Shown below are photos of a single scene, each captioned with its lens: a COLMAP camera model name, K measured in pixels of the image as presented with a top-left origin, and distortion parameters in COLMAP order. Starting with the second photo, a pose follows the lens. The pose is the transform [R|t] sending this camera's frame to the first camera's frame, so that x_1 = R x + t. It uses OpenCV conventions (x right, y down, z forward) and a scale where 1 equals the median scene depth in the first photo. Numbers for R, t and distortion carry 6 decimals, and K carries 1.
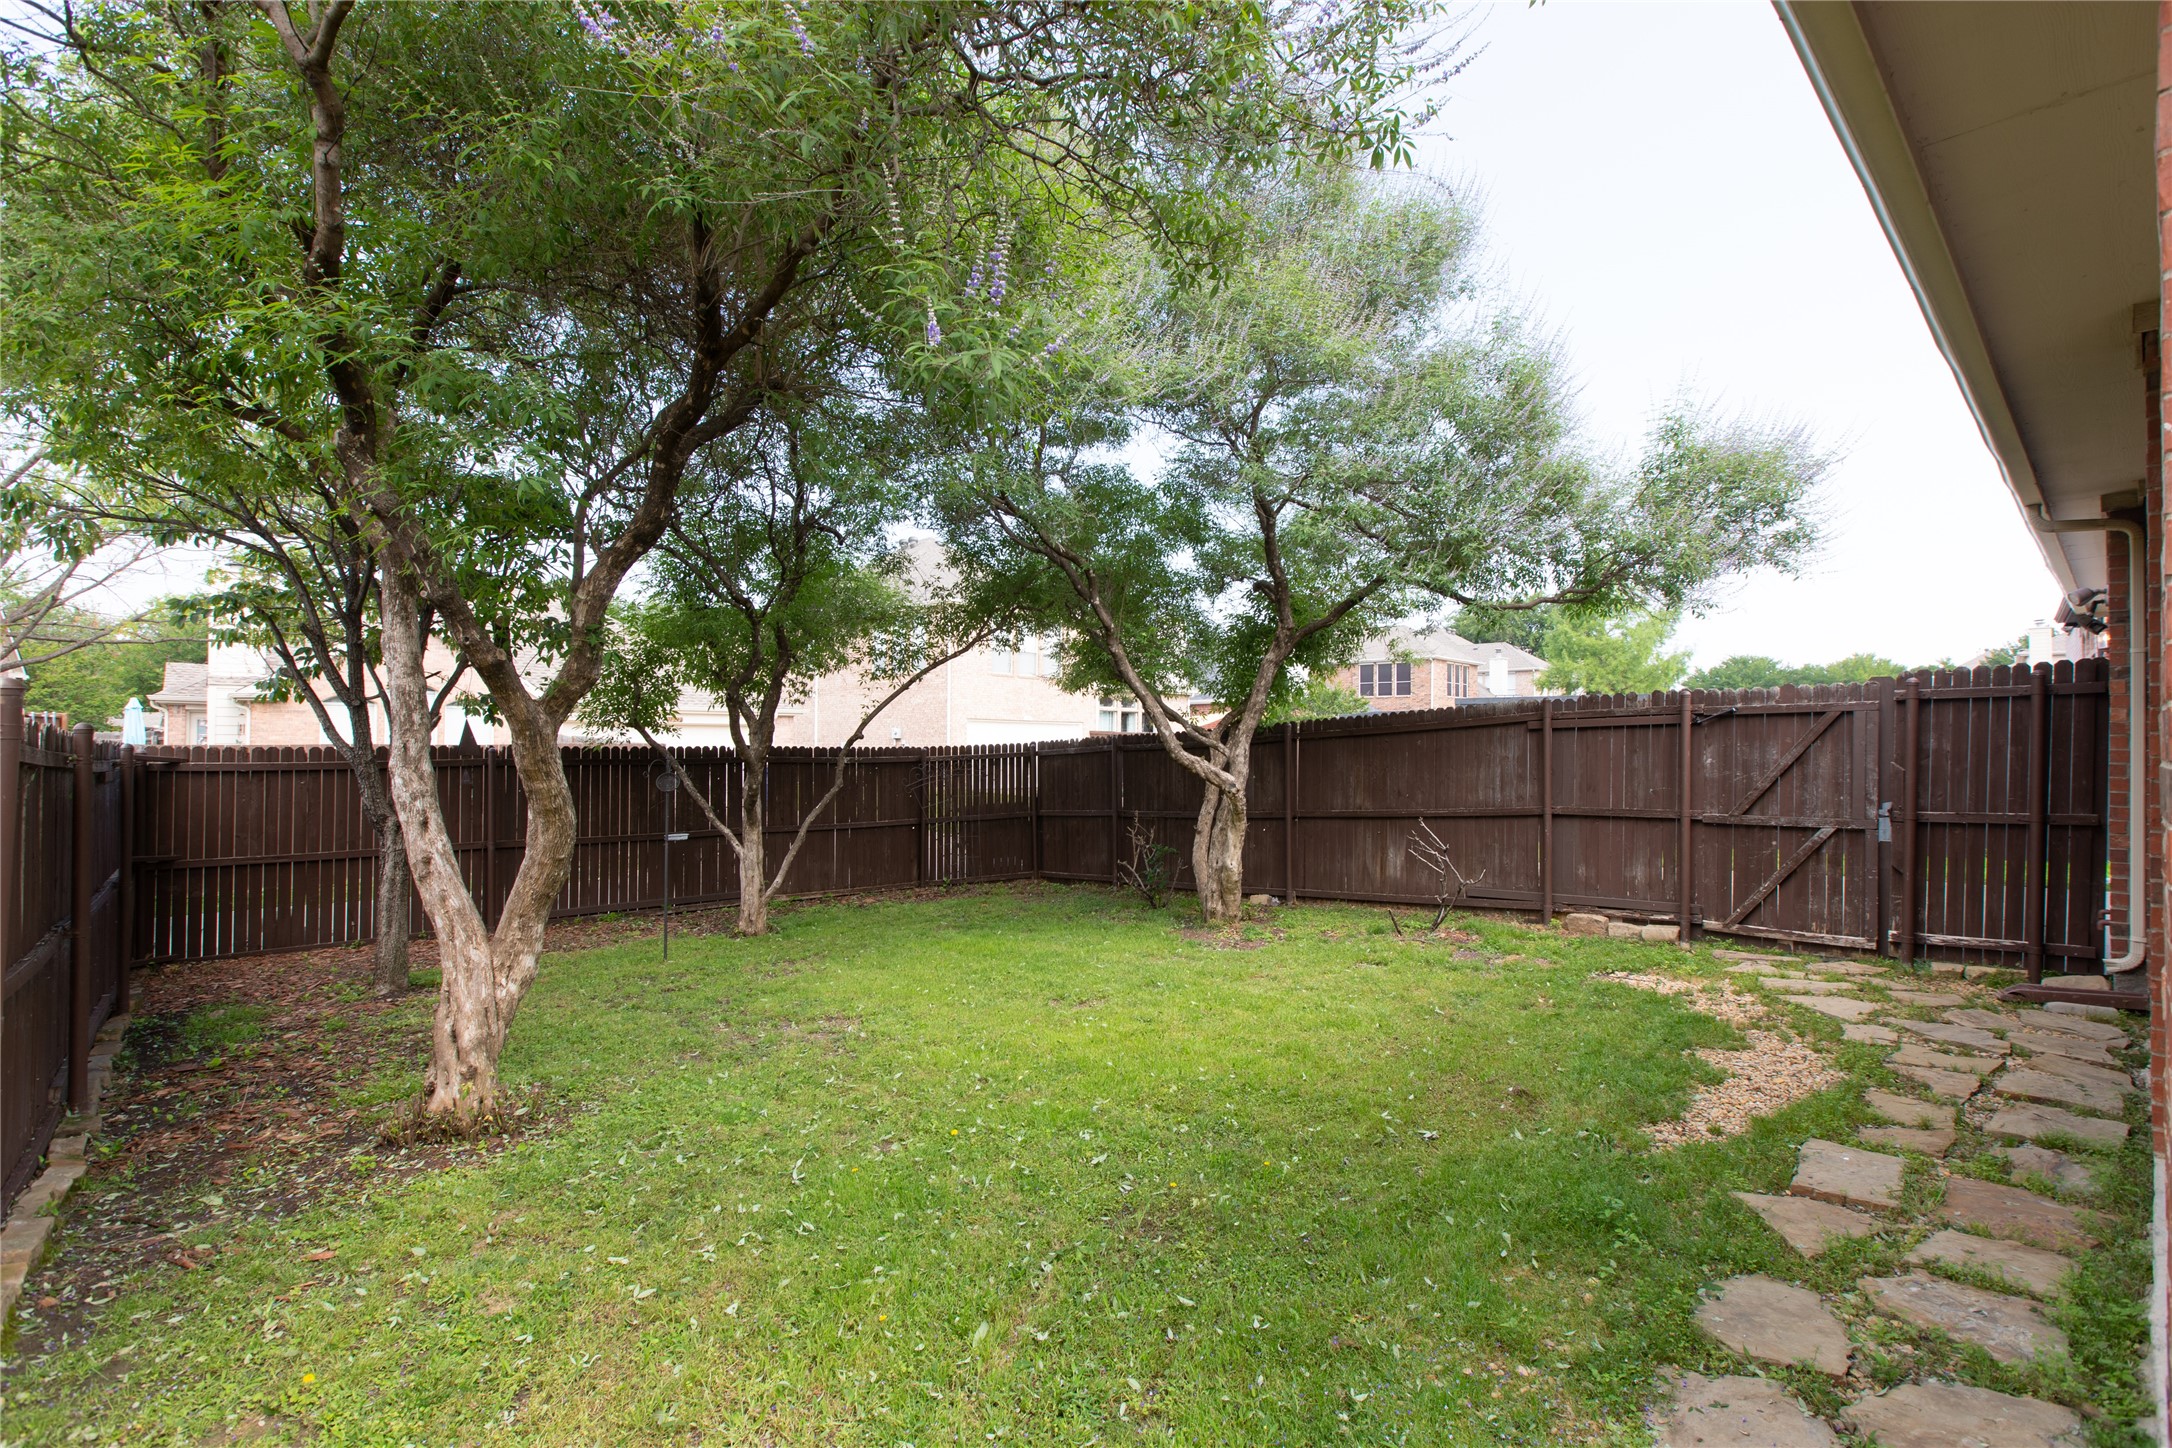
lens RADIAL K [[964.6, 0, 1089.6], [0, 964.6, 712.5], [0, 0, 1]] dist [0.000145, -0.000411]
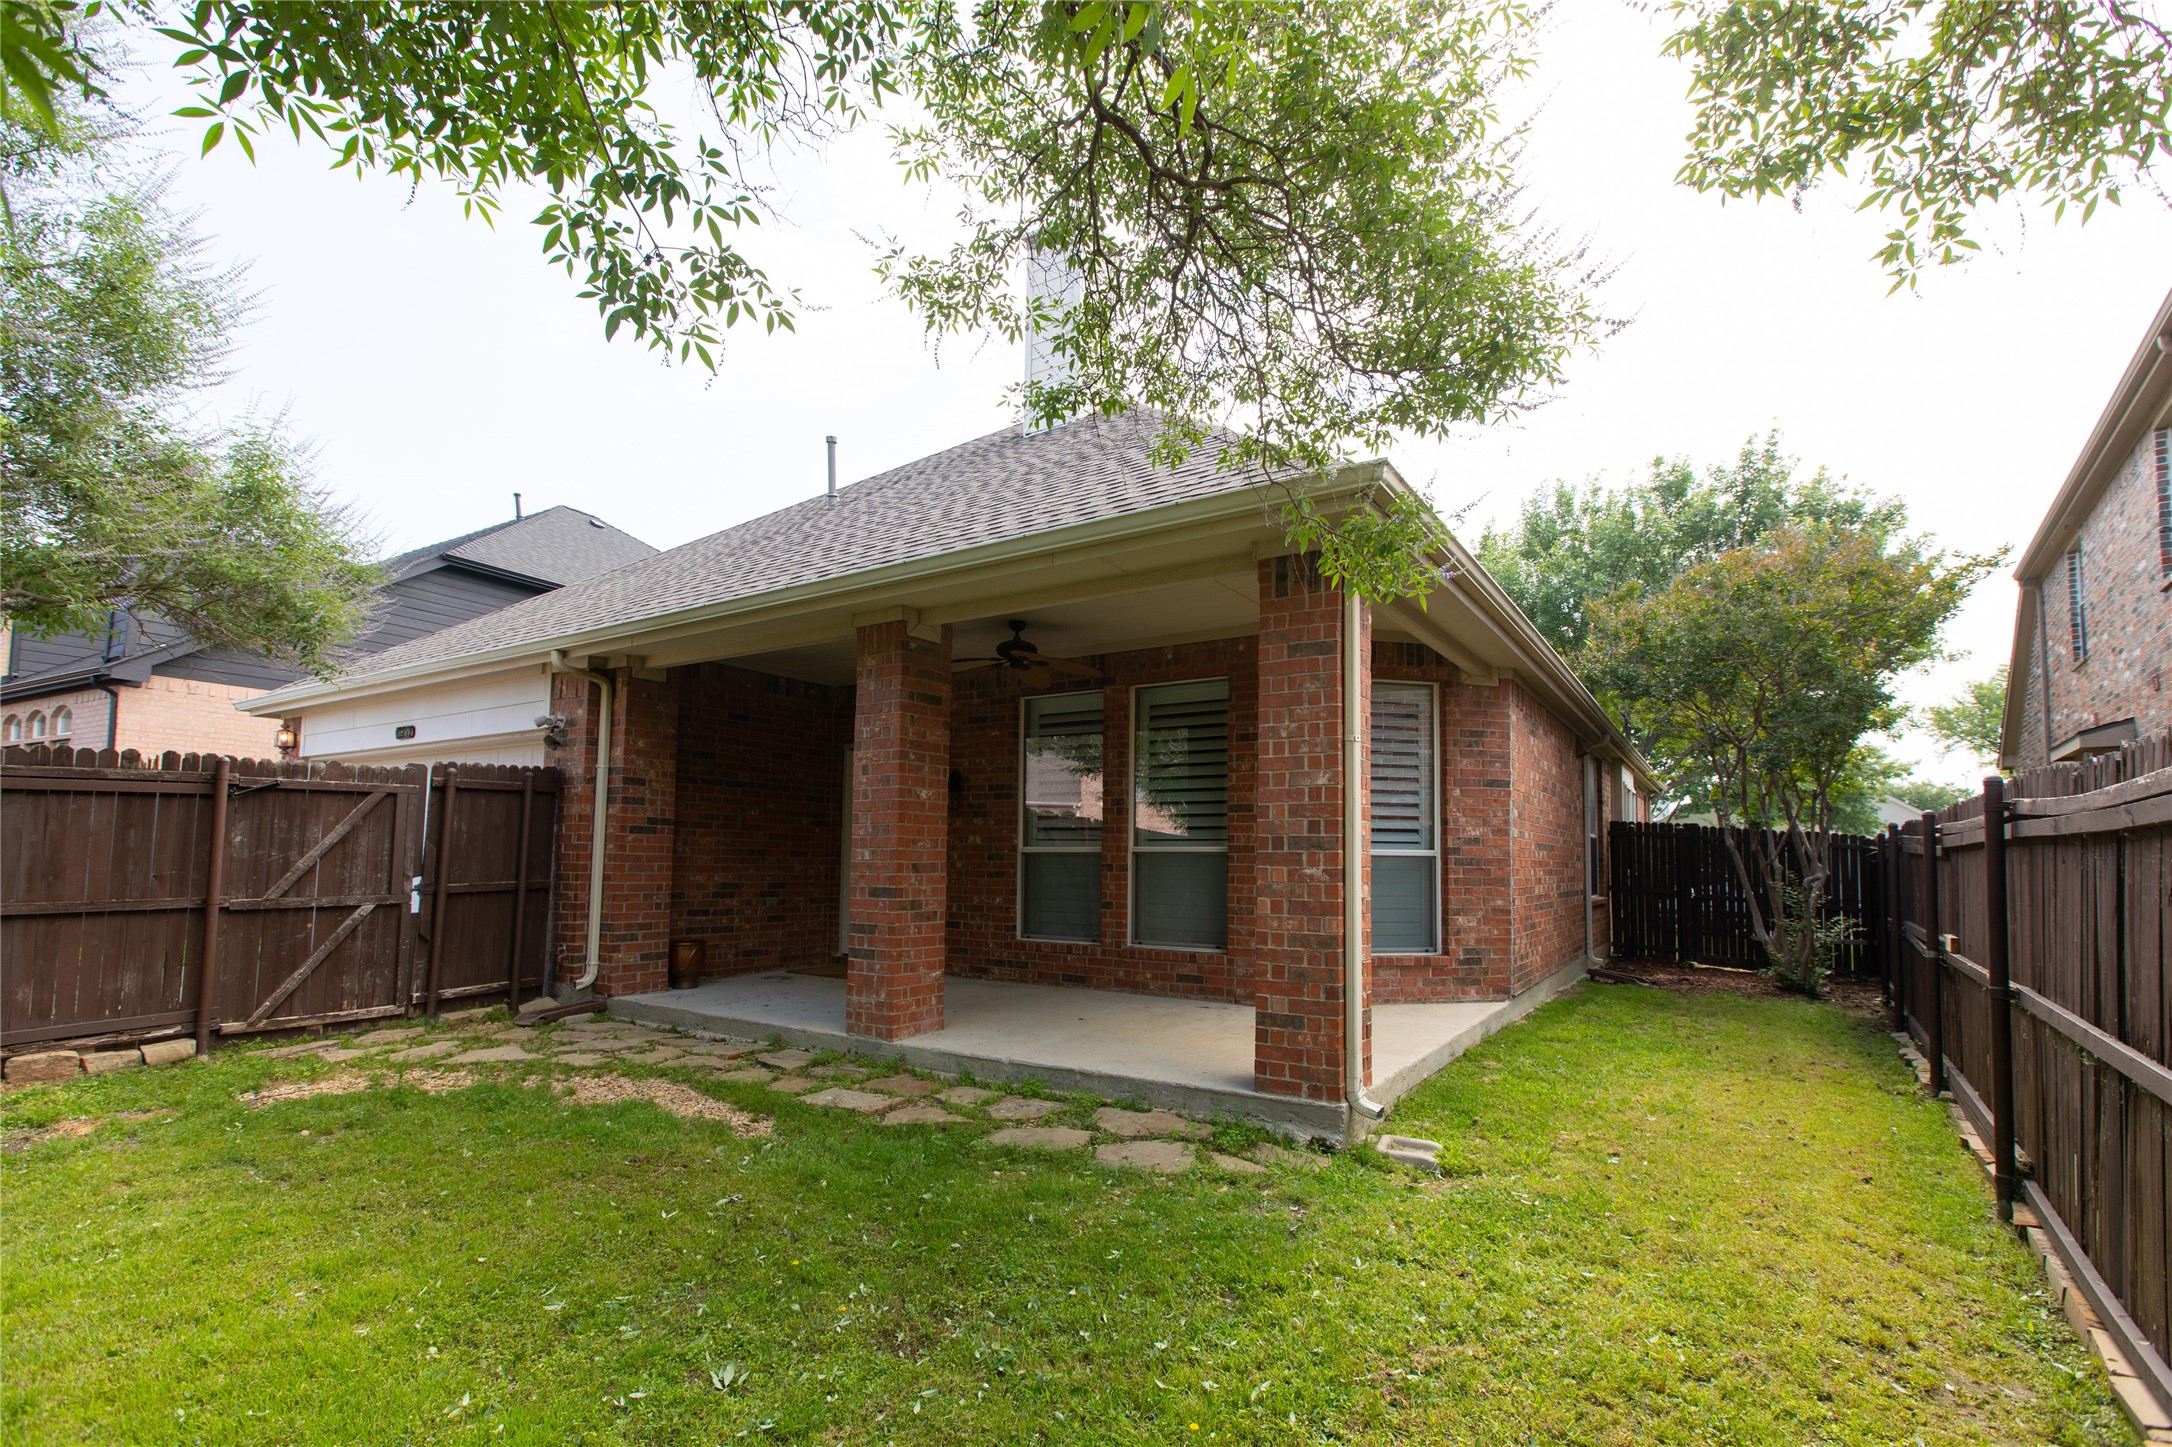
lens RADIAL K [[970.3, 0, 1088.5], [0, 970.3, 739.1], [0, 0, 1]] dist [-0.000087, -0.000109]
pose [[-0.216214, 0.107170, 0.970446, -0.440001], [-0.051029, 0.991358, -0.120849, 0.030513], [-0.975011, -0.075651, -0.208877, 0.486723]]
